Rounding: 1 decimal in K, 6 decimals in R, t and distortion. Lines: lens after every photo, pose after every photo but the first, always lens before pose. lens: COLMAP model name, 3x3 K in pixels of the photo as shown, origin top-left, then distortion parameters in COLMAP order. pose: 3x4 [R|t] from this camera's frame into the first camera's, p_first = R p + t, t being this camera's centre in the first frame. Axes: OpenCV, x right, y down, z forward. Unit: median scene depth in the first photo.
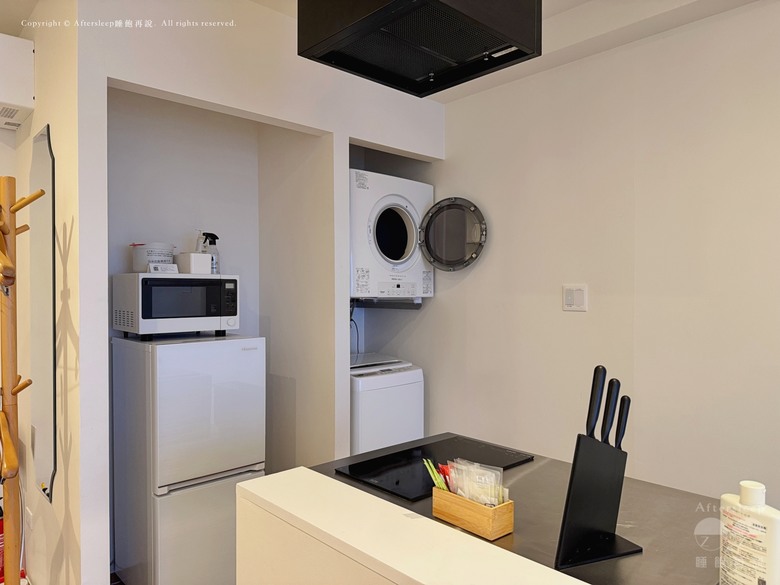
lens RADIAL K [[528.5, 0, 390.0], [0, 528.5, 292.5], [0, 0, 1]] dist [0.006887, -0.005151]
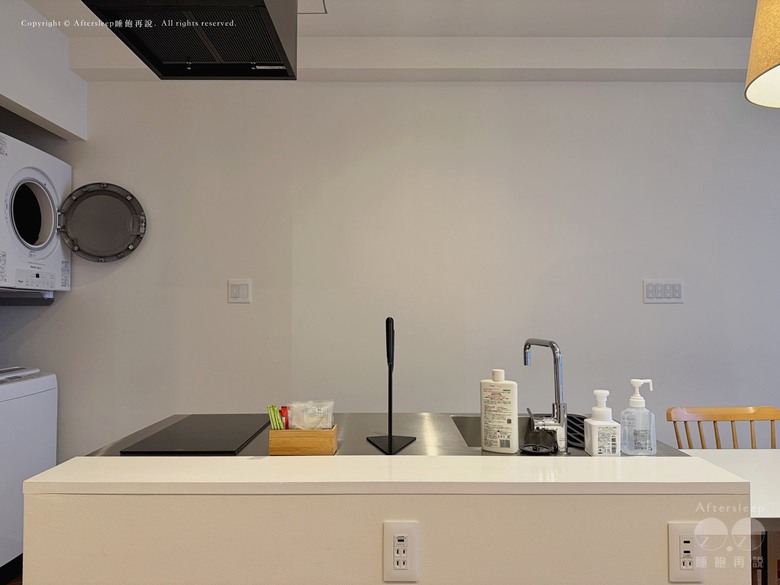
lens RADIAL K [[528.5, 0, 390.0], [0, 528.5, 292.5], [0, 0, 1]] dist [0.006887, -0.005151]
pose [[0.696613, 0.018478, 0.717209, -0.196056], [-0.002867, 0.999732, -0.022972, 0.032119], [-0.717442, 0.013946, 0.696479, 0.001158]]
